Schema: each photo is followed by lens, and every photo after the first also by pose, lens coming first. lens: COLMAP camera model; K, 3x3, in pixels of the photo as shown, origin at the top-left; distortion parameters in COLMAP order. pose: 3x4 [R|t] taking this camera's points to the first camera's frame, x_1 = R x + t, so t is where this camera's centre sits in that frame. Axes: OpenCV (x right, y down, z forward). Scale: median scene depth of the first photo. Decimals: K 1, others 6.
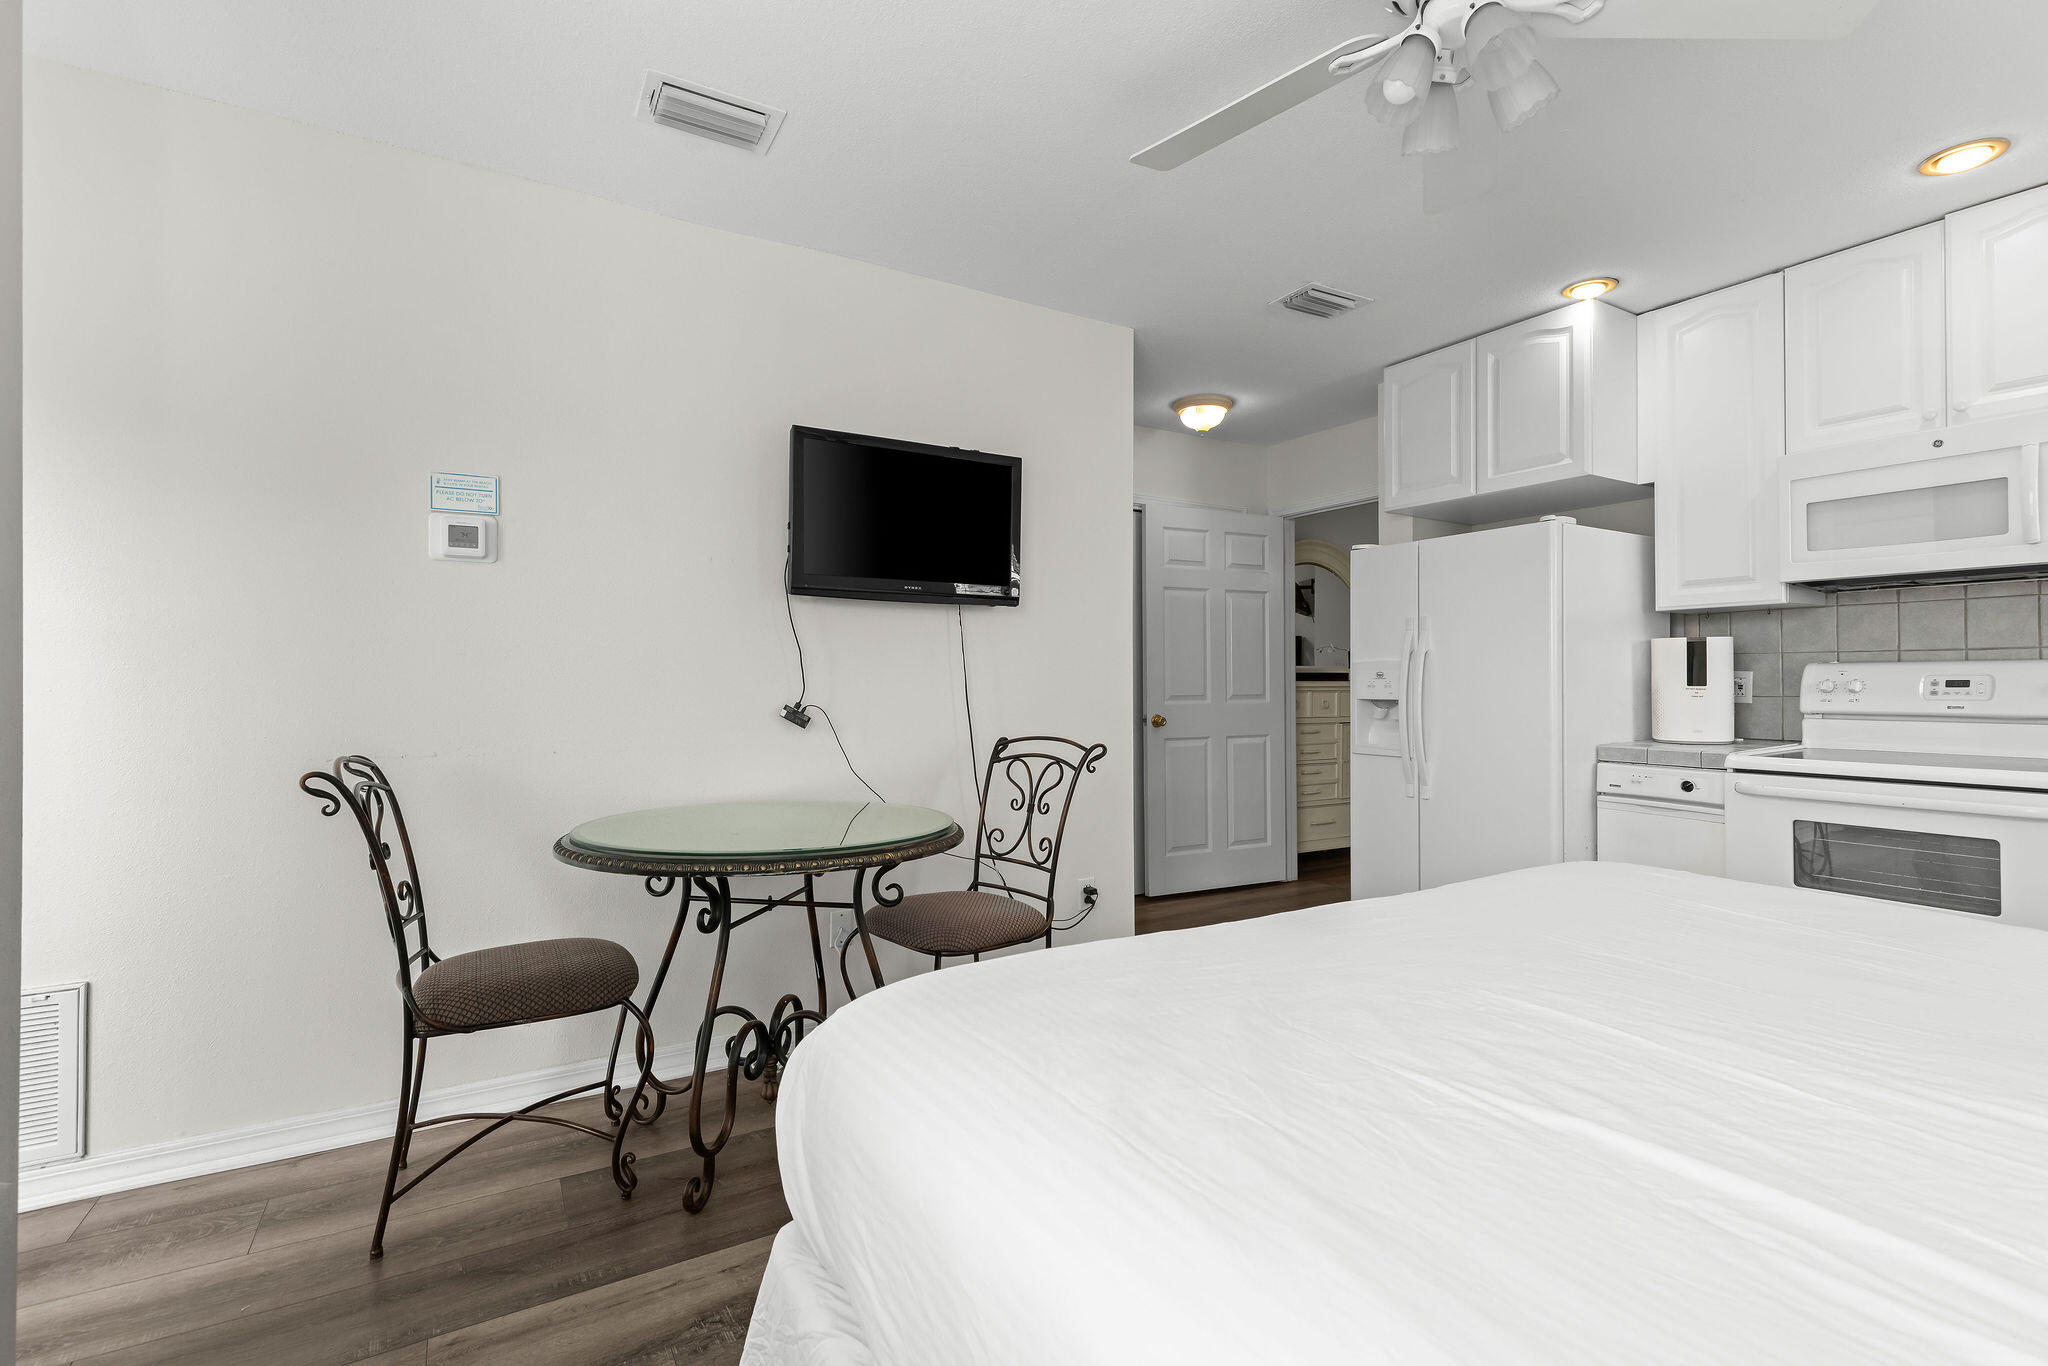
lens RADIAL K [[919.1, 0, 1040.0], [0, 919.1, 678.6], [0, 0, 1]] dist [0.003367, 0.000228]
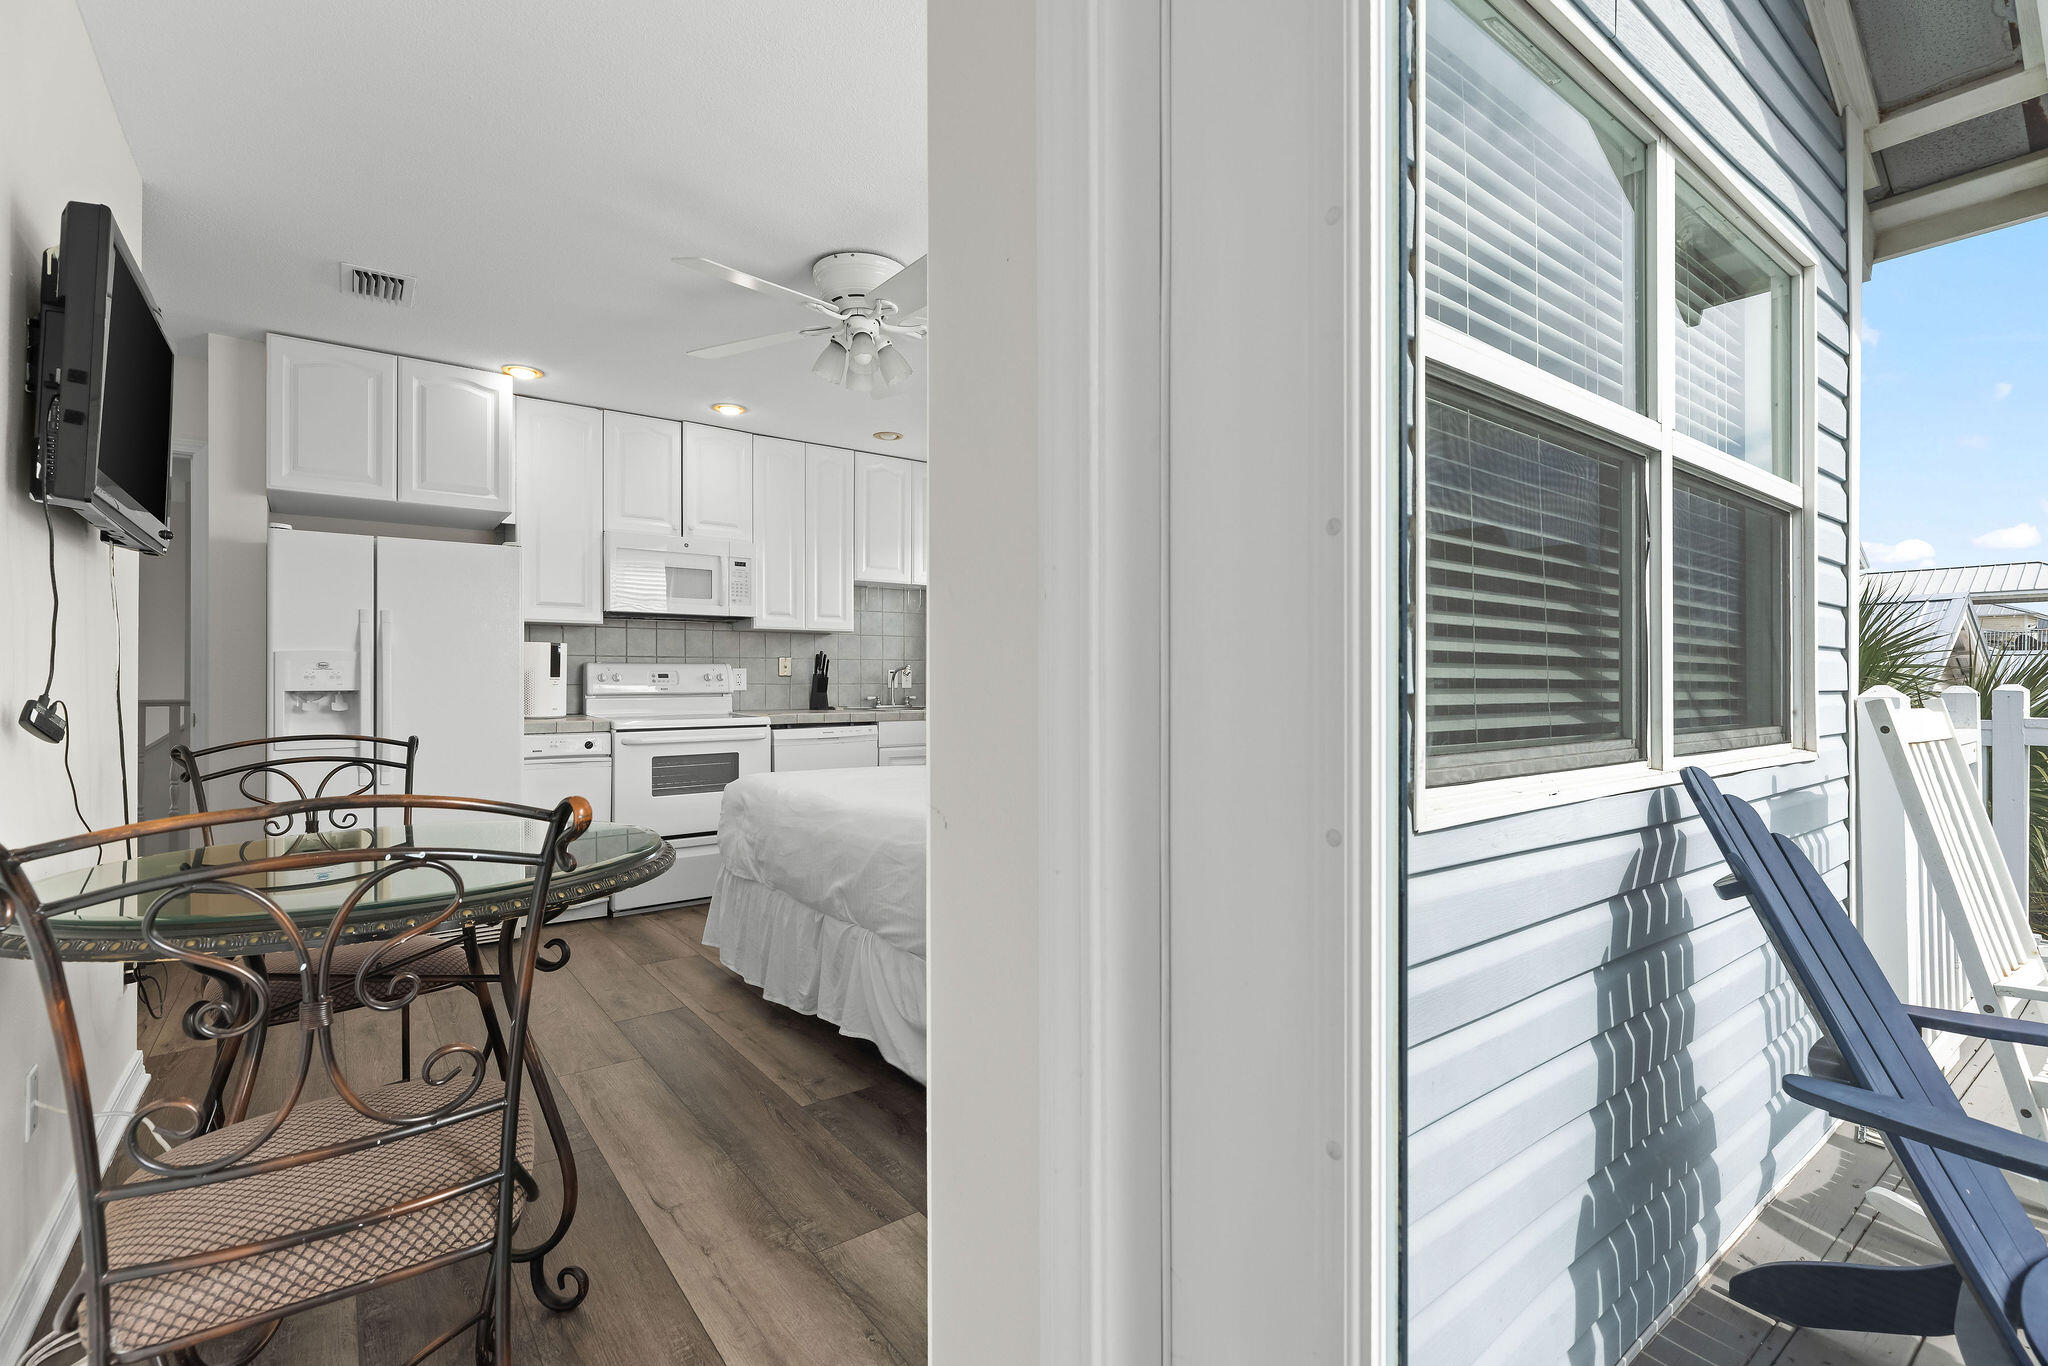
lens RADIAL K [[919.1, 0, 1012.5], [0, 919.1, 673.2], [0, 0, 1]] dist [0.003367, 0.000228]
pose [[-0.084075, 0.009057, 0.996418, -0.798686], [-0.000487, 0.999958, -0.009130, 0.015434], [-0.996459, -0.001253, -0.084067, 0.443299]]
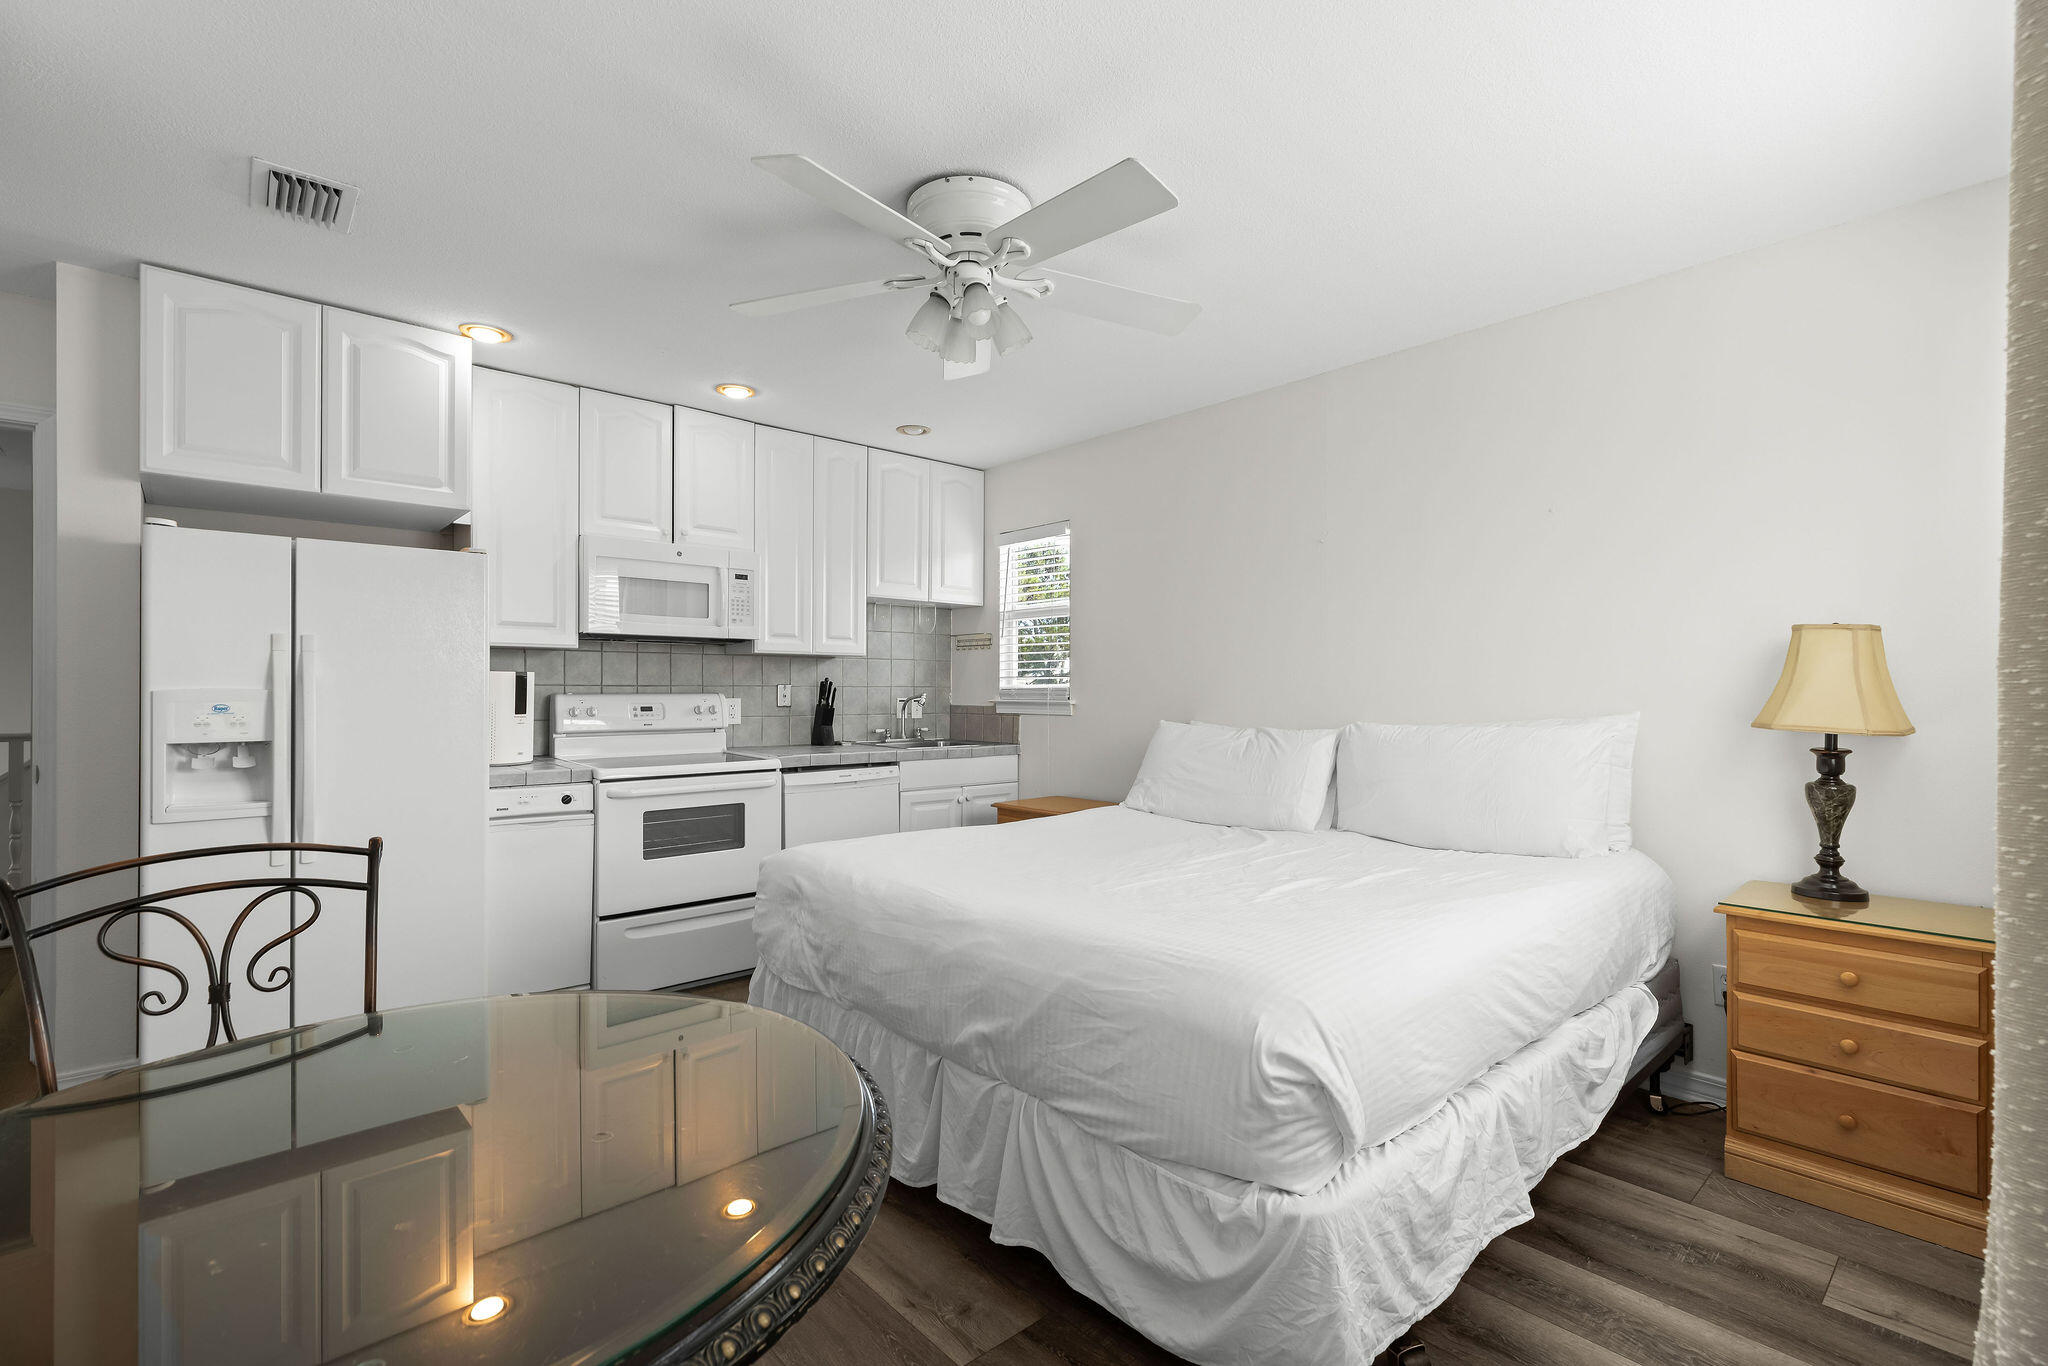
lens RADIAL K [[919.1, 0, 1012.0], [0, 919.1, 685.7], [0, 0, 1]] dist [0.003367, 0.000228]
pose [[-0.162652, 0.004504, 0.986673, -0.549216], [-0.004866, 0.999974, -0.005367, -0.025806], [-0.986671, -0.005674, -0.162626, 0.616292]]
